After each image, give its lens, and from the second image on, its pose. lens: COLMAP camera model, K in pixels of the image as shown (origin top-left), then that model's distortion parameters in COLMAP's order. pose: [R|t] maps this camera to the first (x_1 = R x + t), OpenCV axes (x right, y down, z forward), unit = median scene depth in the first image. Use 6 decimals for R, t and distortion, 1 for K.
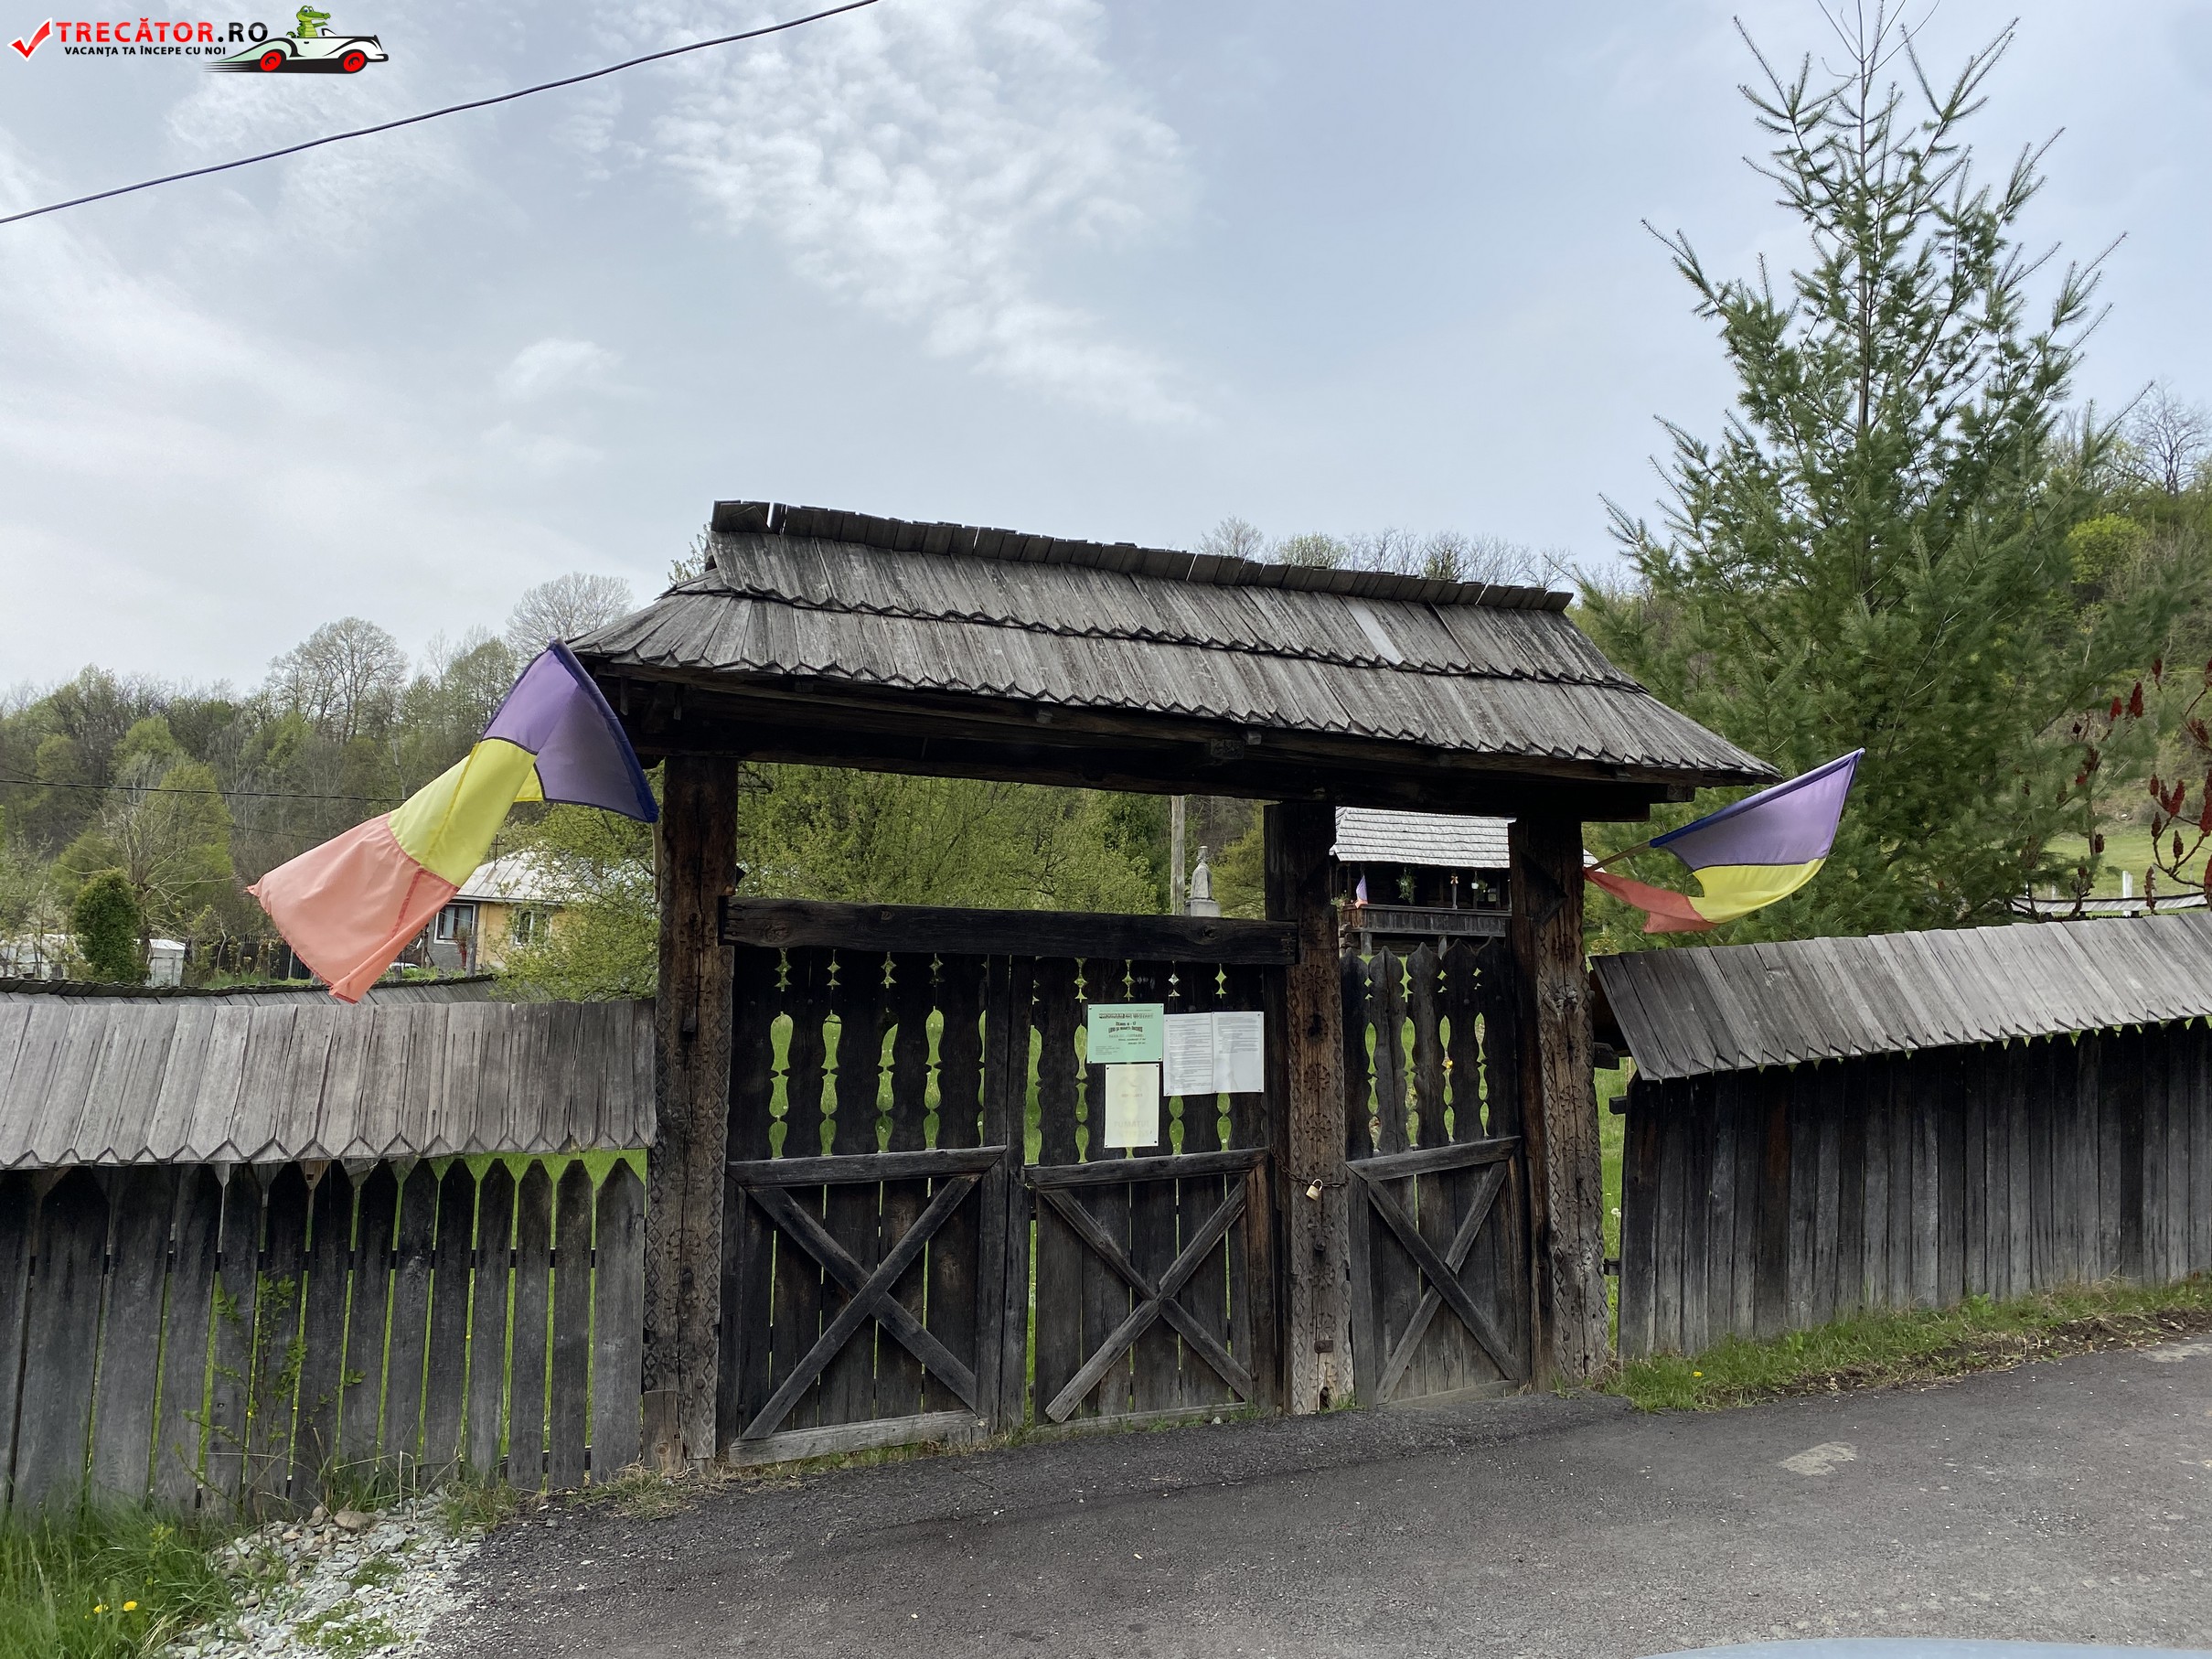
lens RADIAL K [[1664.9, 0, 1099.7], [0, 1664.9, 826.0], [0, 0, 1]] dist [0.070367, -0.086647]
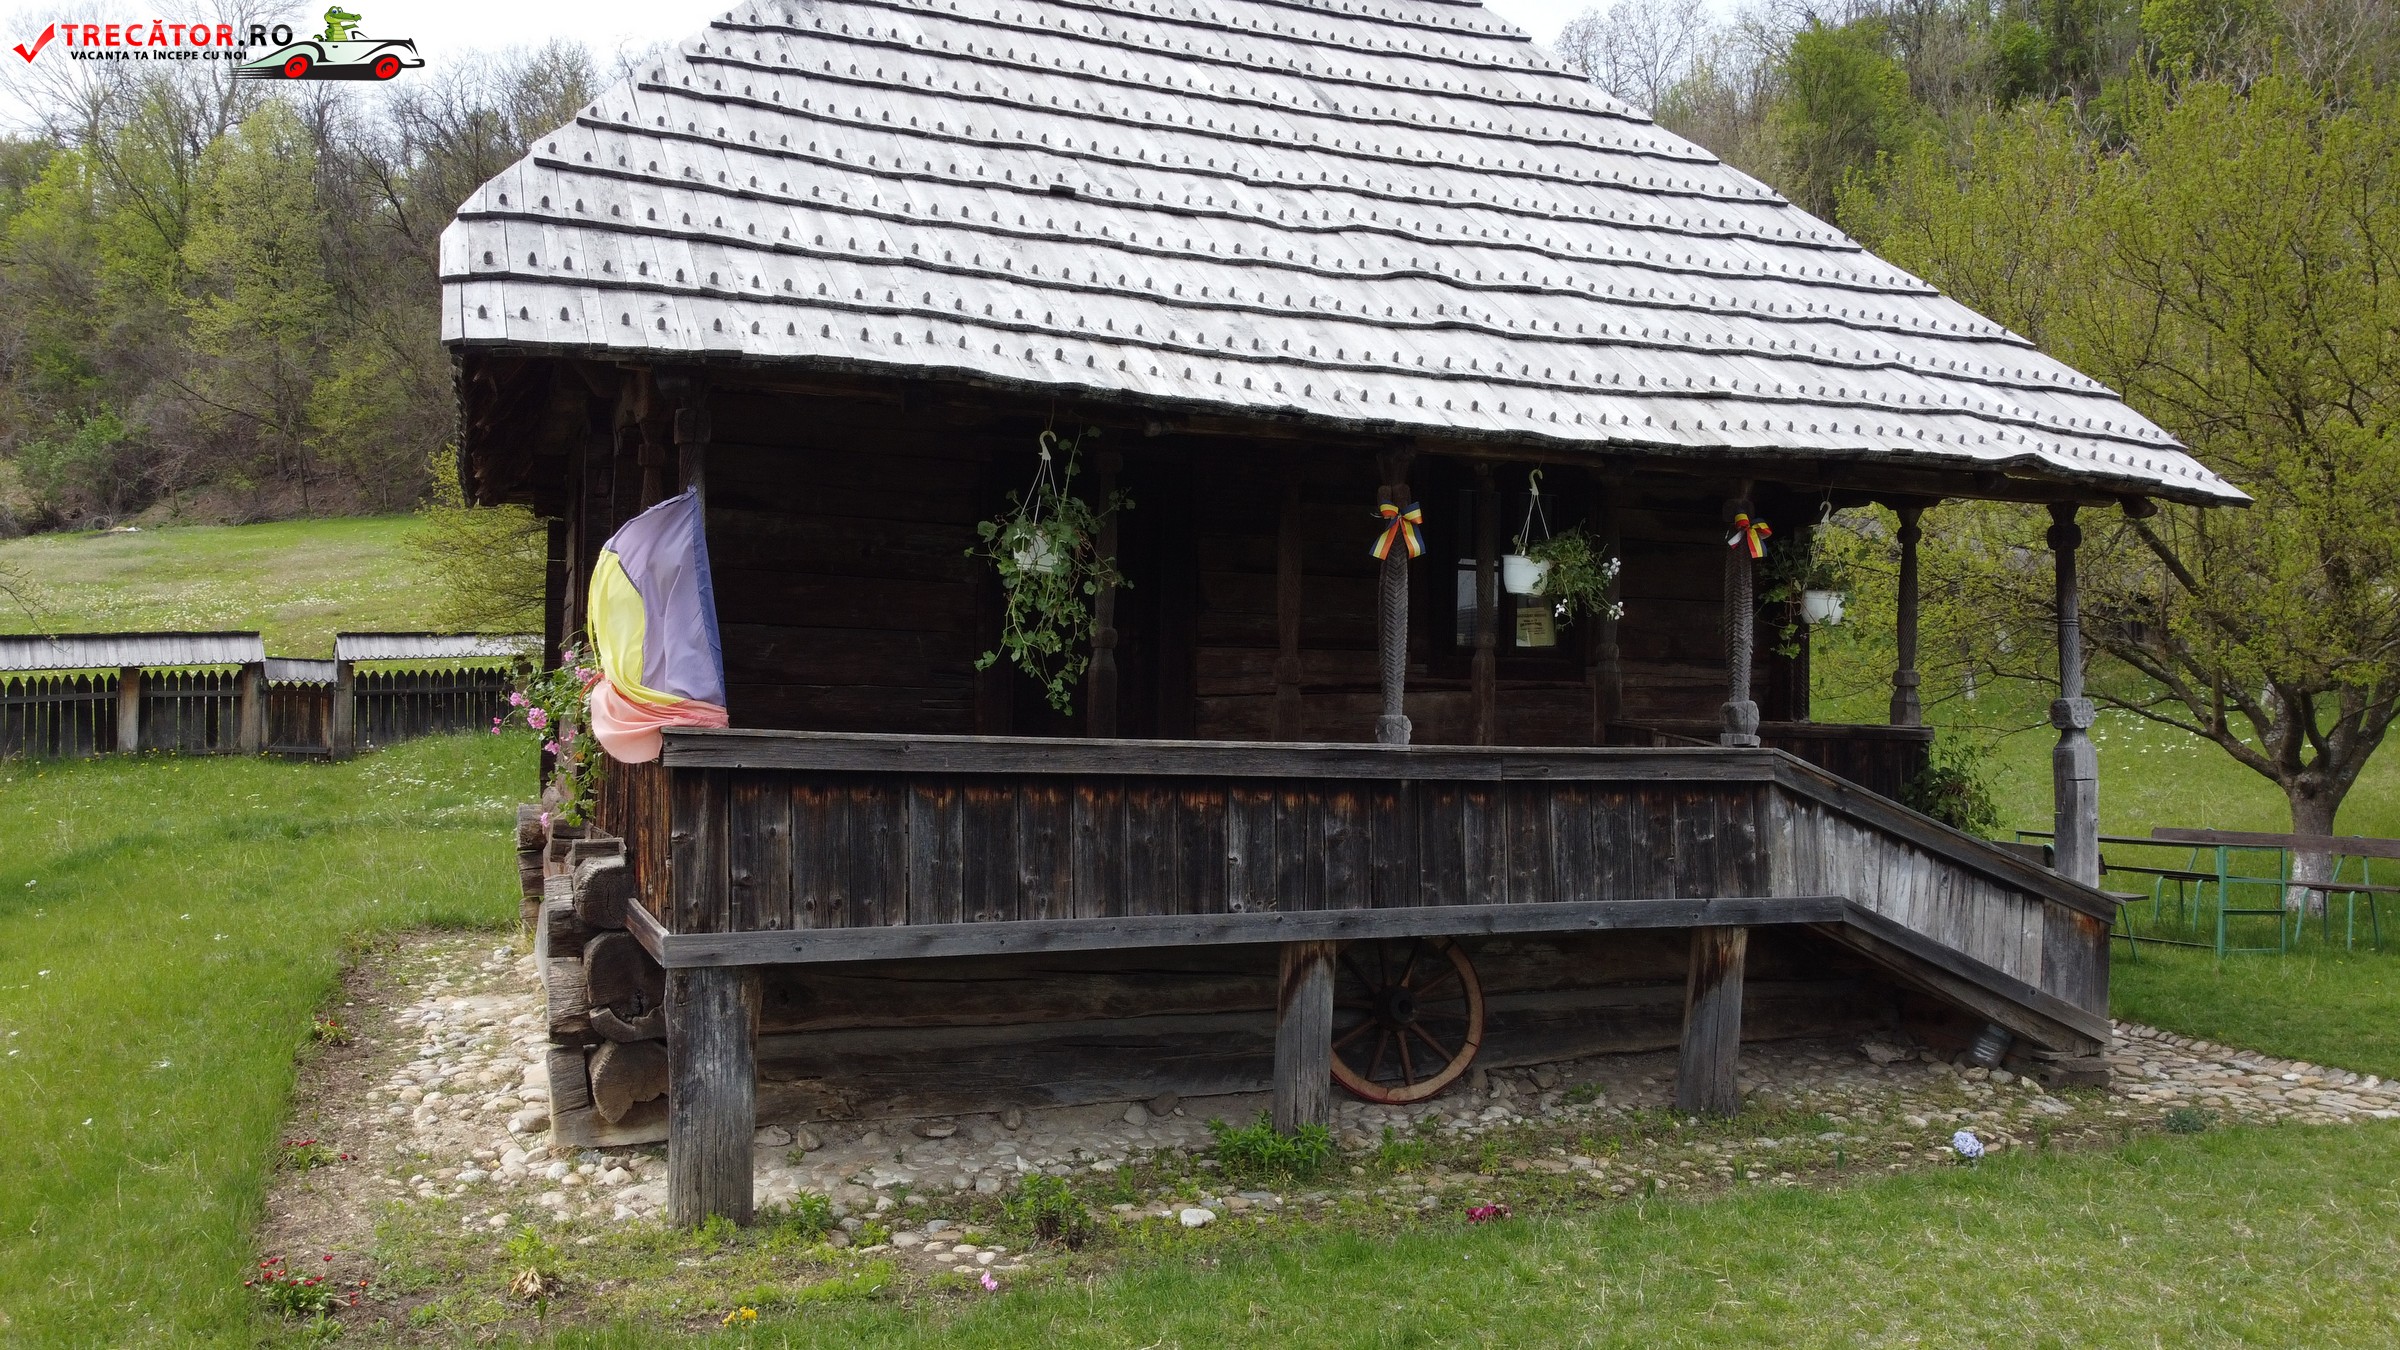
lens RADIAL K [[1803.2, 0, 1196.6], [0, 1803.2, 668.9], [0, 0, 1]] dist [-0.000618, -0.001055]
pose [[0.976786, -0.001831, 0.214208, 0.206006], [-0.023697, 0.992903, 0.116543, 0.033282], [-0.212901, -0.118914, 0.969811, 1.076608]]
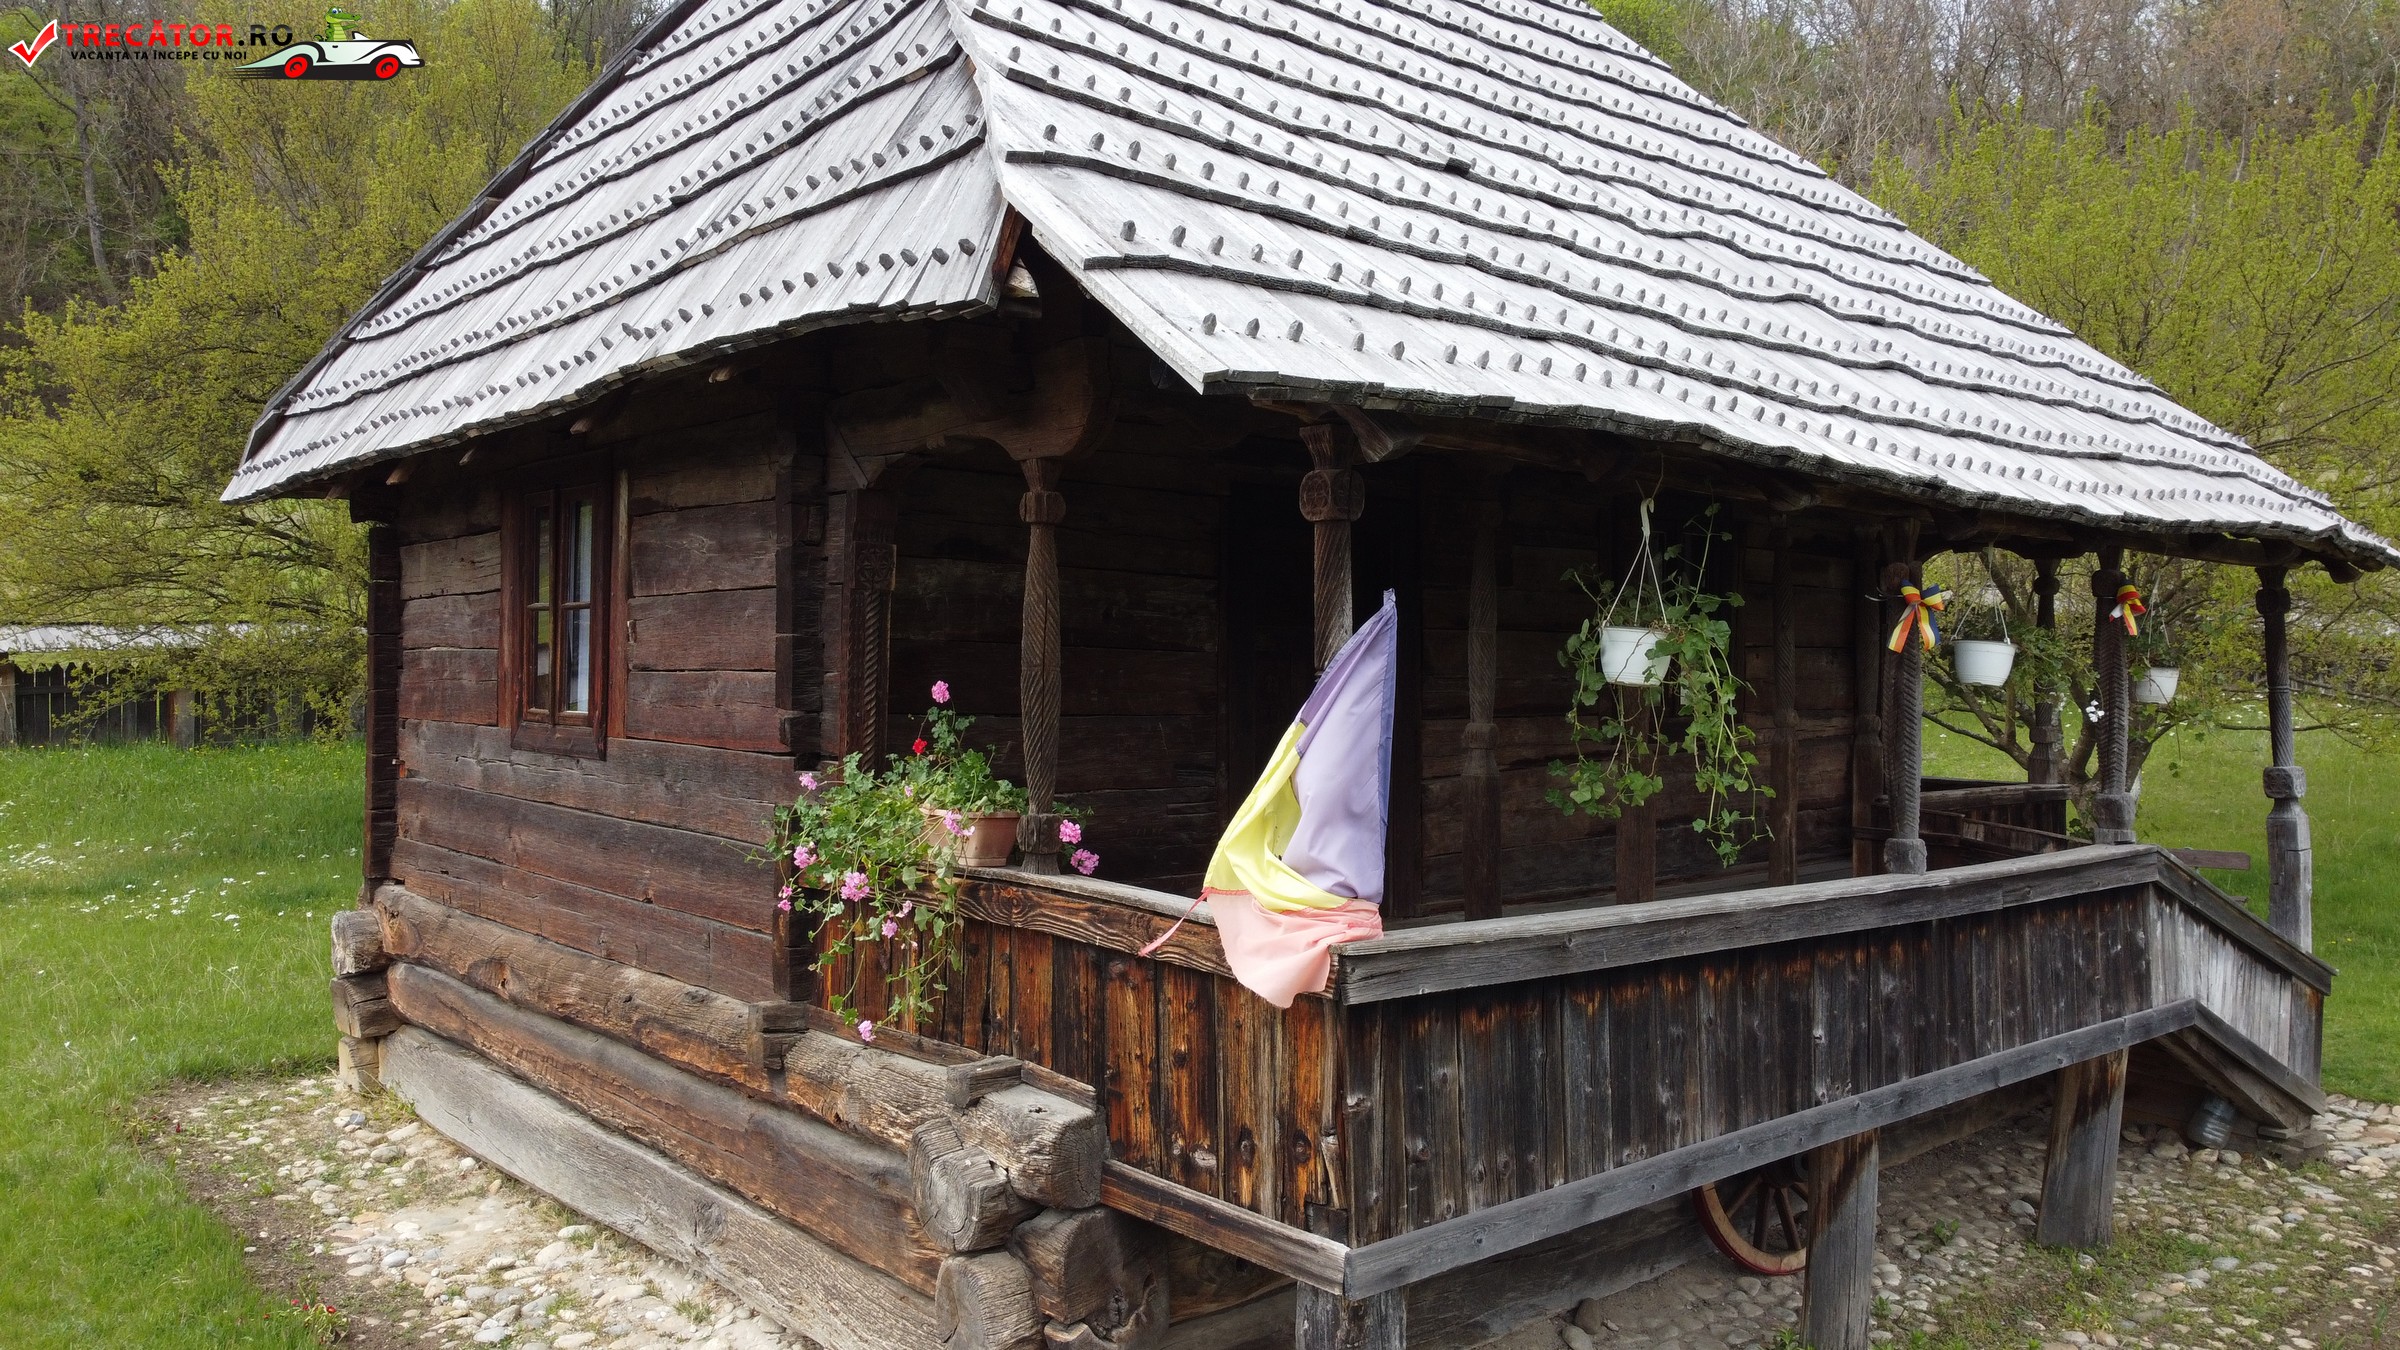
lens RADIAL K [[1803.2, 0, 1189.2], [0, 1803.2, 673.3], [0, 0, 1]] dist [-0.000618, -0.001055]
pose [[0.855548, -0.016015, 0.517476, 0.132459], [-0.061176, 0.989392, 0.131763, 0.028447], [-0.514096, -0.144386, 0.845493, 1.155069]]
